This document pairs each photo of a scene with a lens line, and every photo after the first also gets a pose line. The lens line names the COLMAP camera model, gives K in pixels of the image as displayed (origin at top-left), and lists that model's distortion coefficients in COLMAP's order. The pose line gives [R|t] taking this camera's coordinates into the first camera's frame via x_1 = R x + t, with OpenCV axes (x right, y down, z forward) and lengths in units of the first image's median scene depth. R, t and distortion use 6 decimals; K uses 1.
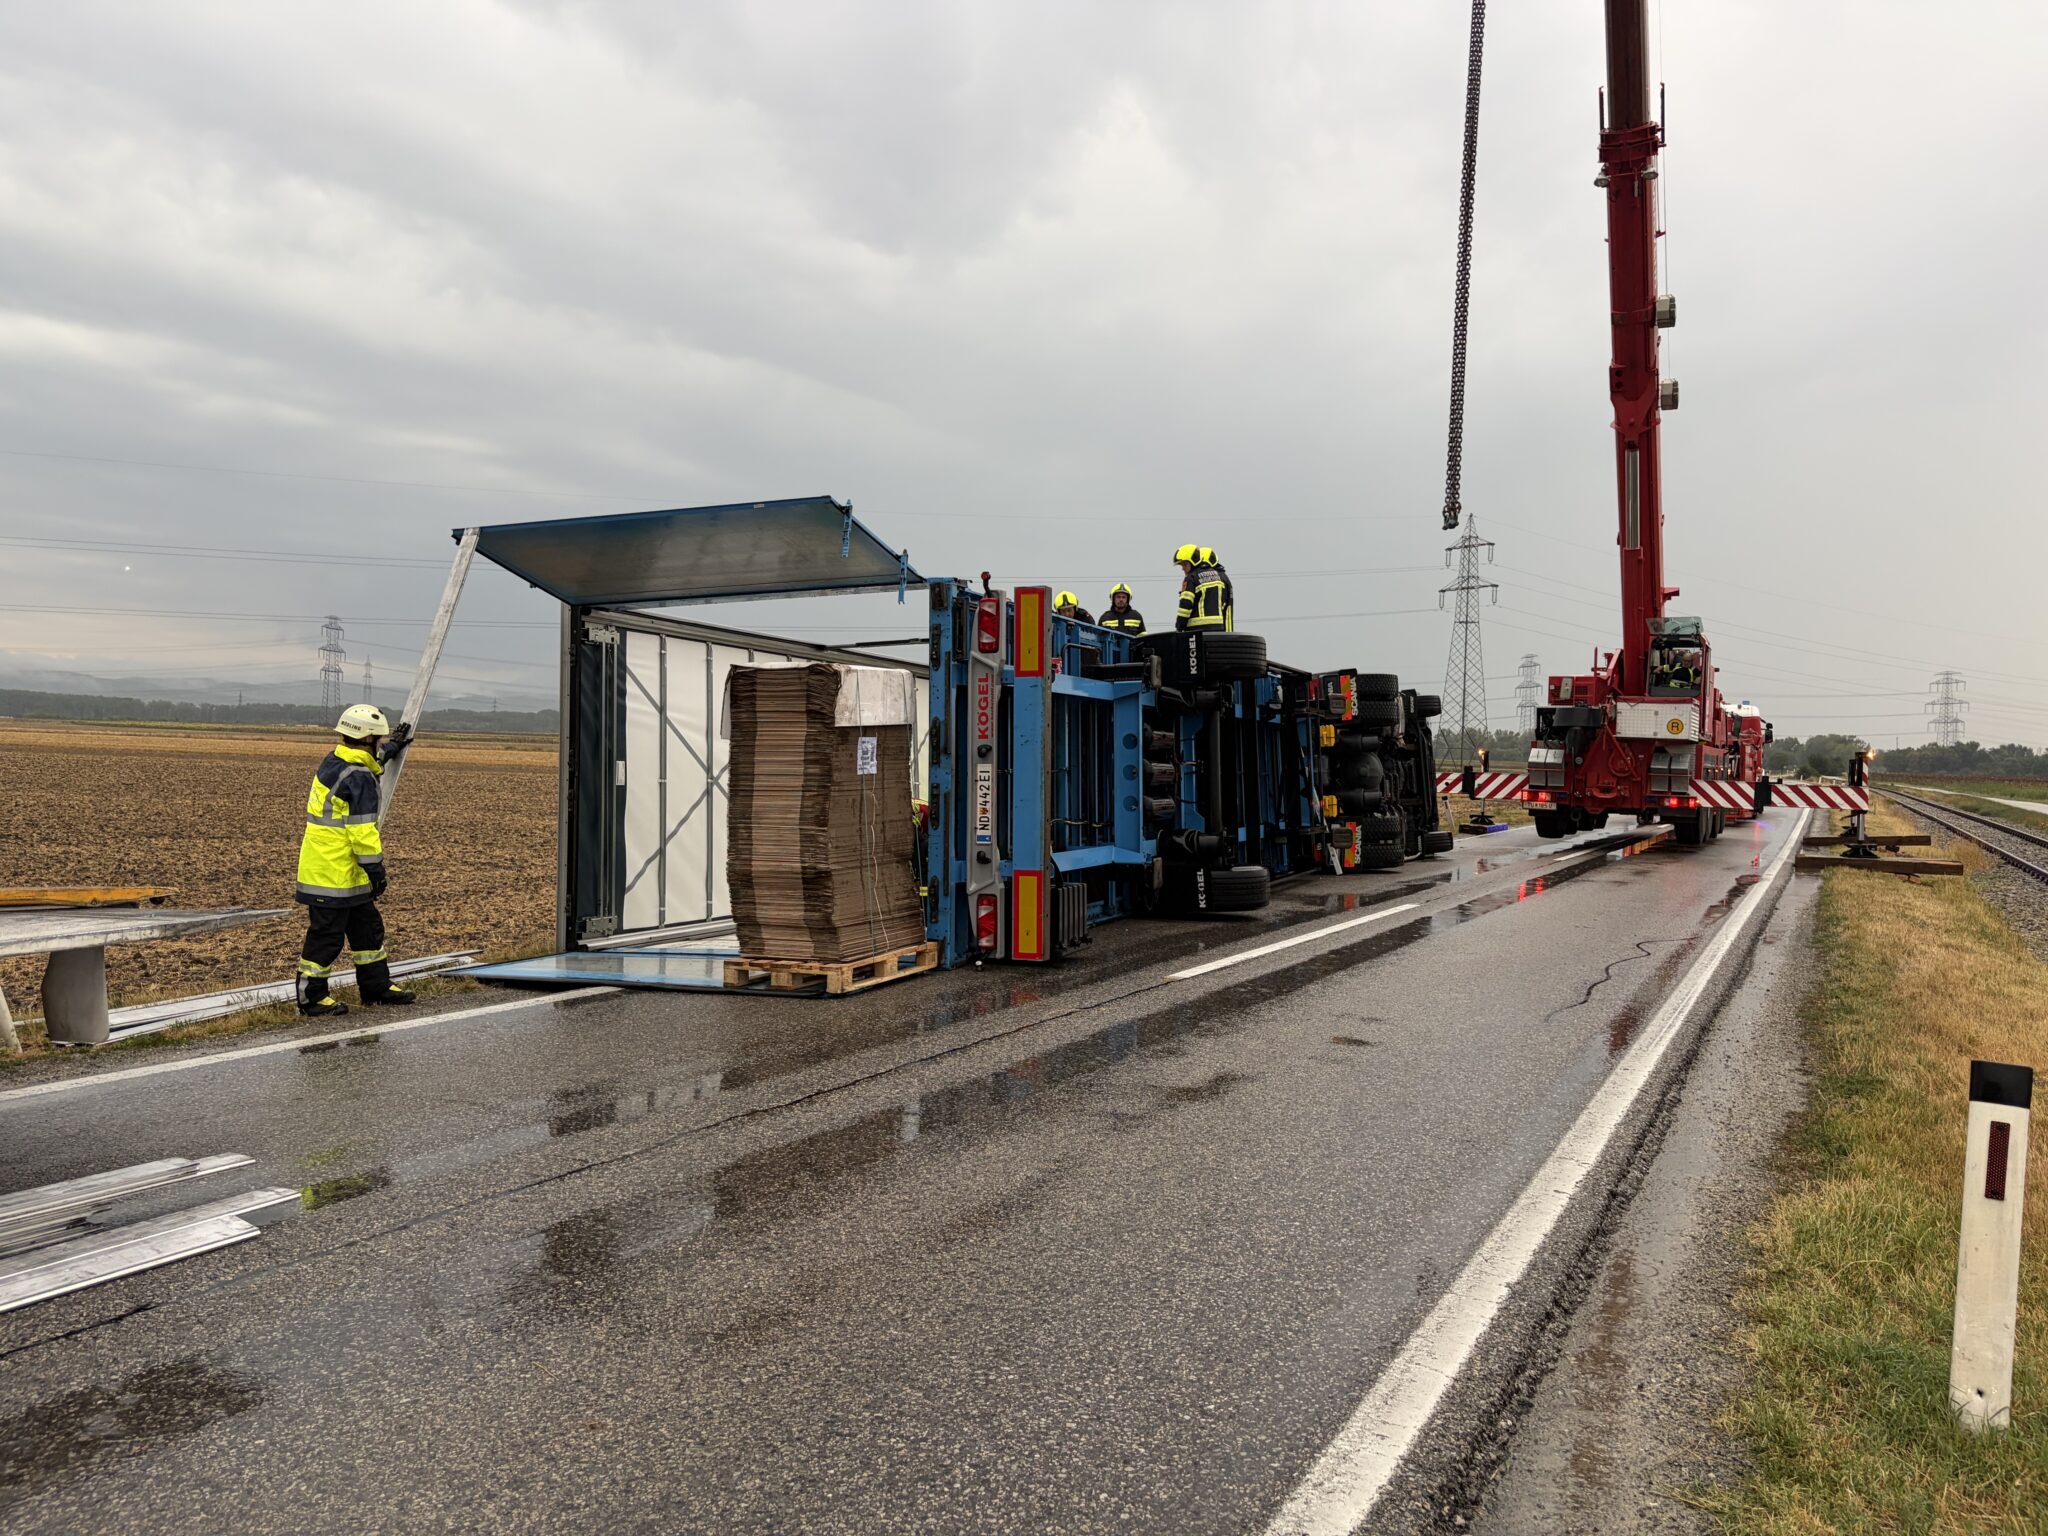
lens RADIAL K [[1647.5, 0, 1024.0], [0, 1647.5, 768.0], [0, 0, 1]] dist [0.065944, -0.001751]
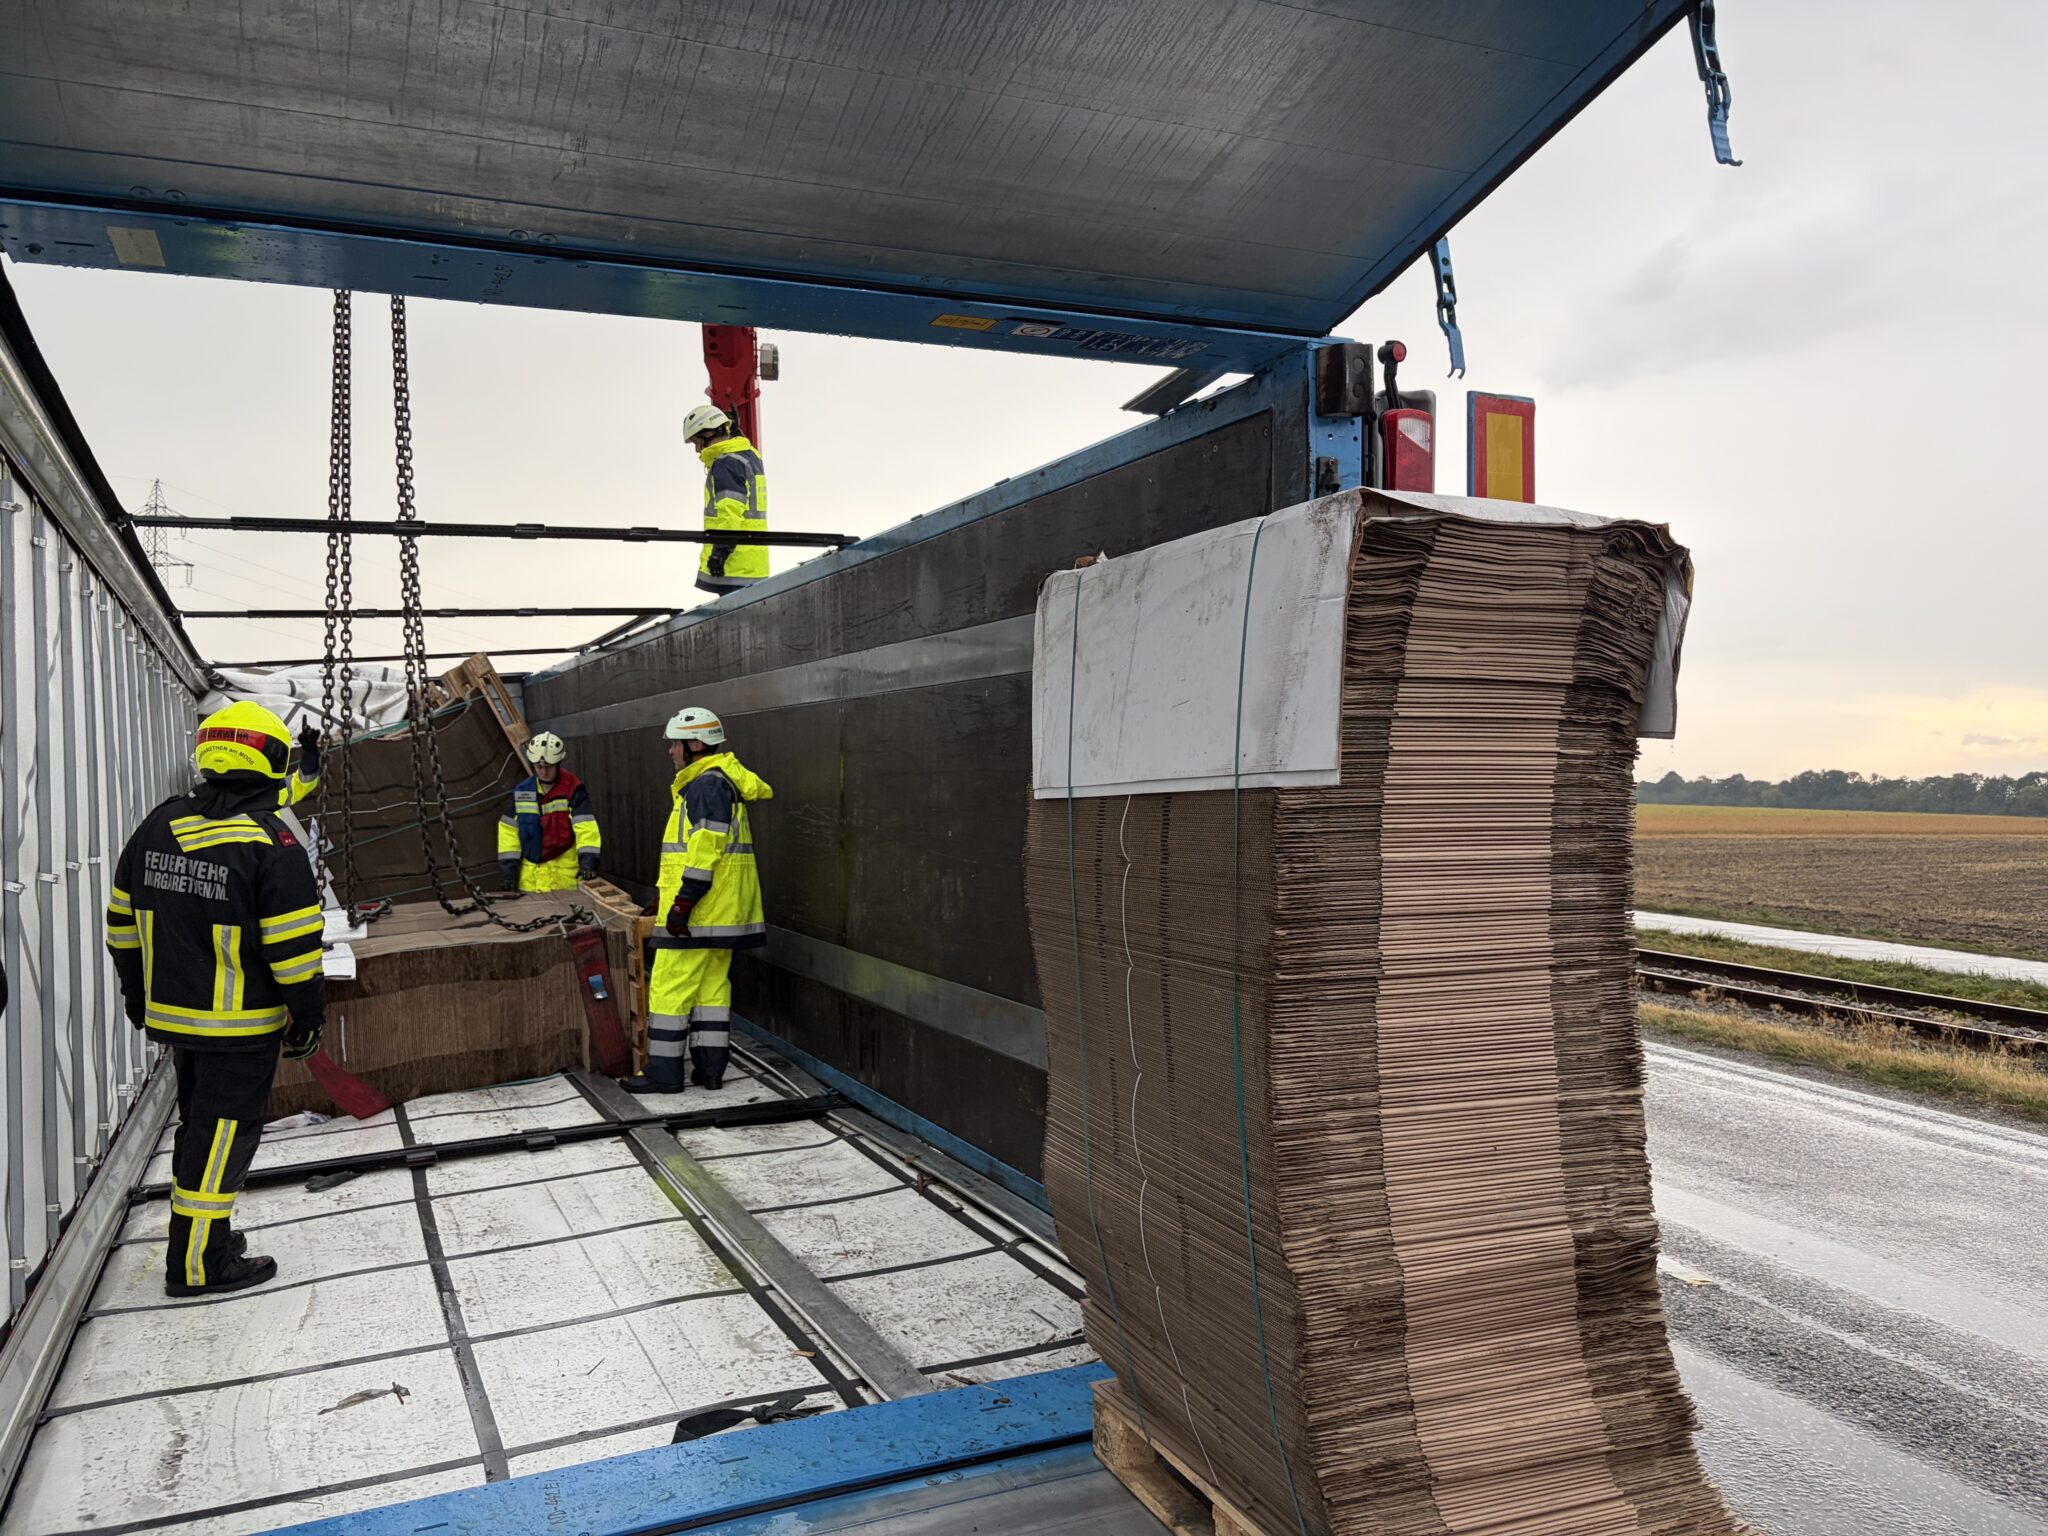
lens RADIAL K [[1549.9, 0, 1020.3], [0, 1549.9, 800.1], [0, 0, 1]] dist [0.008401, 0.002668]
pose [[0.680189, -0.019705, 0.732772, -0.317978], [0.001391, 0.999672, 0.025591, -0.017430], [-0.733036, -0.016388, 0.679993, 0.726052]]
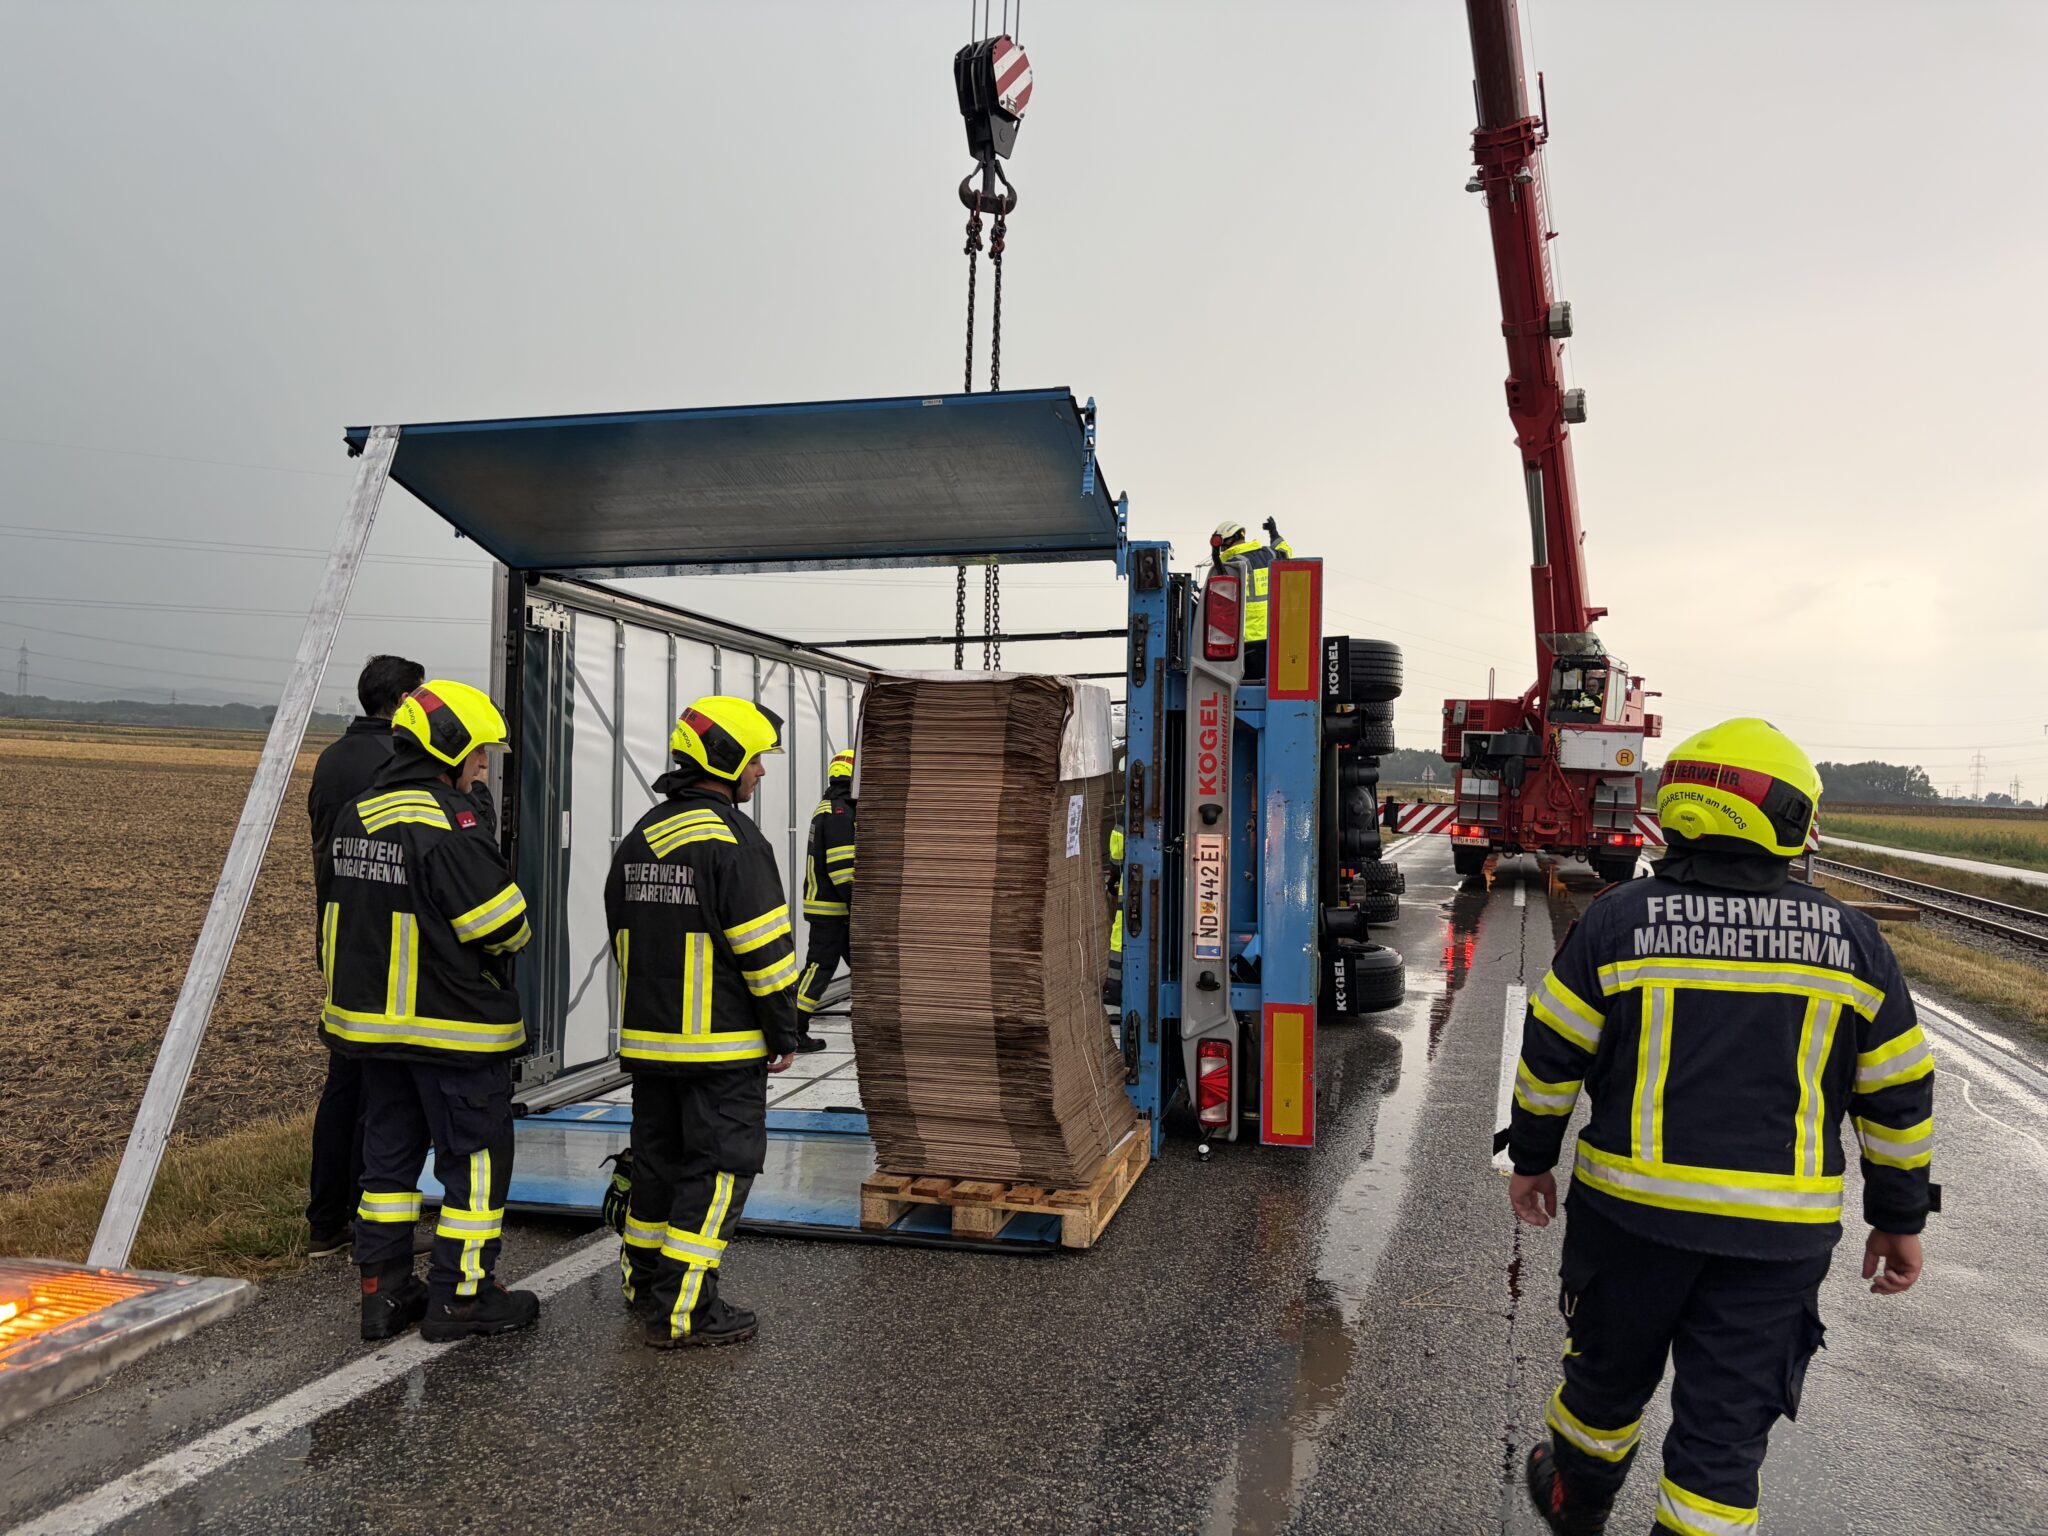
lens RADIAL K [[1647.5, 0, 1024.0], [0, 1647.5, 768.0], [0, 0, 1]] dist [0.065944, -0.001751]
pose [[0.986795, 0.015208, 0.161260, -0.179634], [-0.014558, 0.999880, -0.005217, -0.021351], [-0.161320, 0.002800, 0.986898, 0.341051]]
